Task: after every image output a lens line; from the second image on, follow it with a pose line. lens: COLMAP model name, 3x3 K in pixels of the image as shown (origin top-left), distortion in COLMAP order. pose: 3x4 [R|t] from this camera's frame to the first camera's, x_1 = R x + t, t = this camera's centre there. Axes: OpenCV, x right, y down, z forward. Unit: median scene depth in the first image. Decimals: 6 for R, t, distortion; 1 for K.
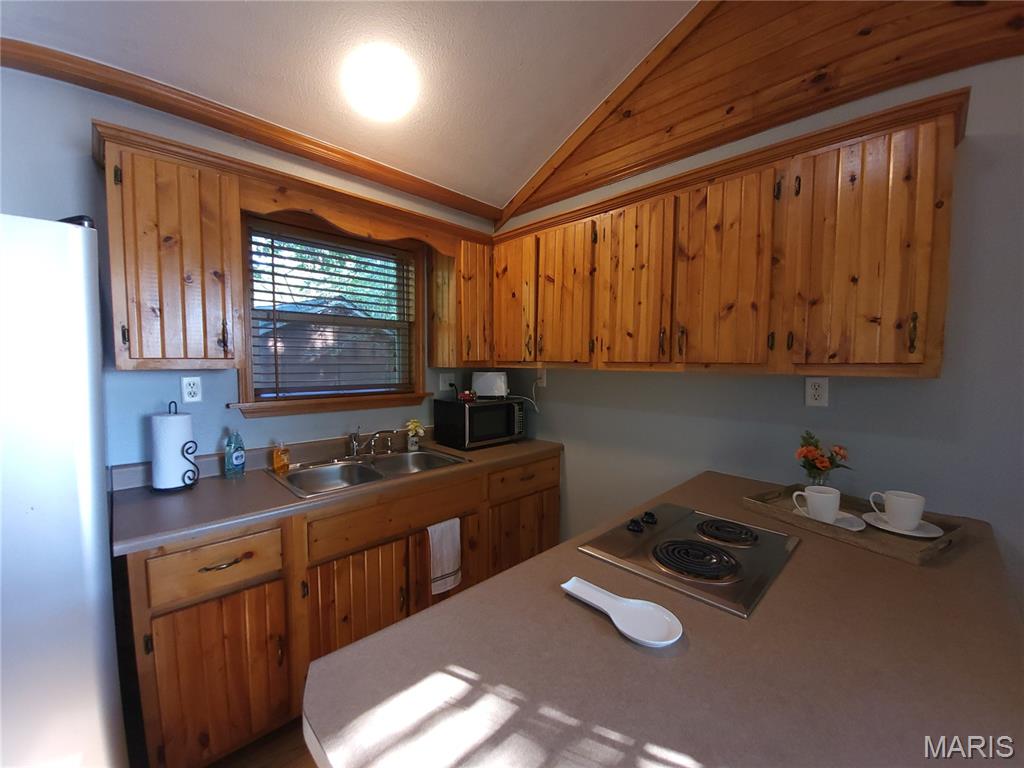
lens RADIAL K [[405.8, 0, 509.7], [0, 405.8, 387.7], [0, 0, 1]] dist [-0.017430, -0.000395]
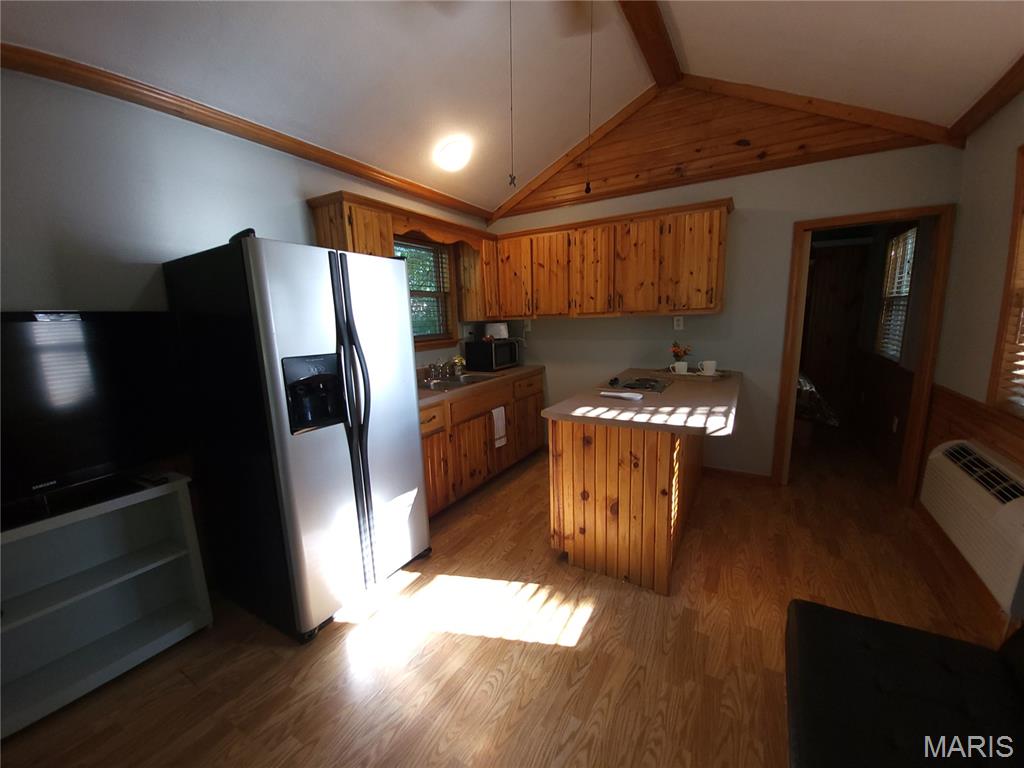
lens RADIAL K [[405.8, 0, 509.7], [0, 405.8, 387.7], [0, 0, 1]] dist [-0.017430, -0.000395]
pose [[0.966133, -0.085738, 0.243383, -0.529611], [0.059579, 0.991820, 0.112888, 0.045054], [-0.251071, -0.094565, 0.963338, -0.710061]]
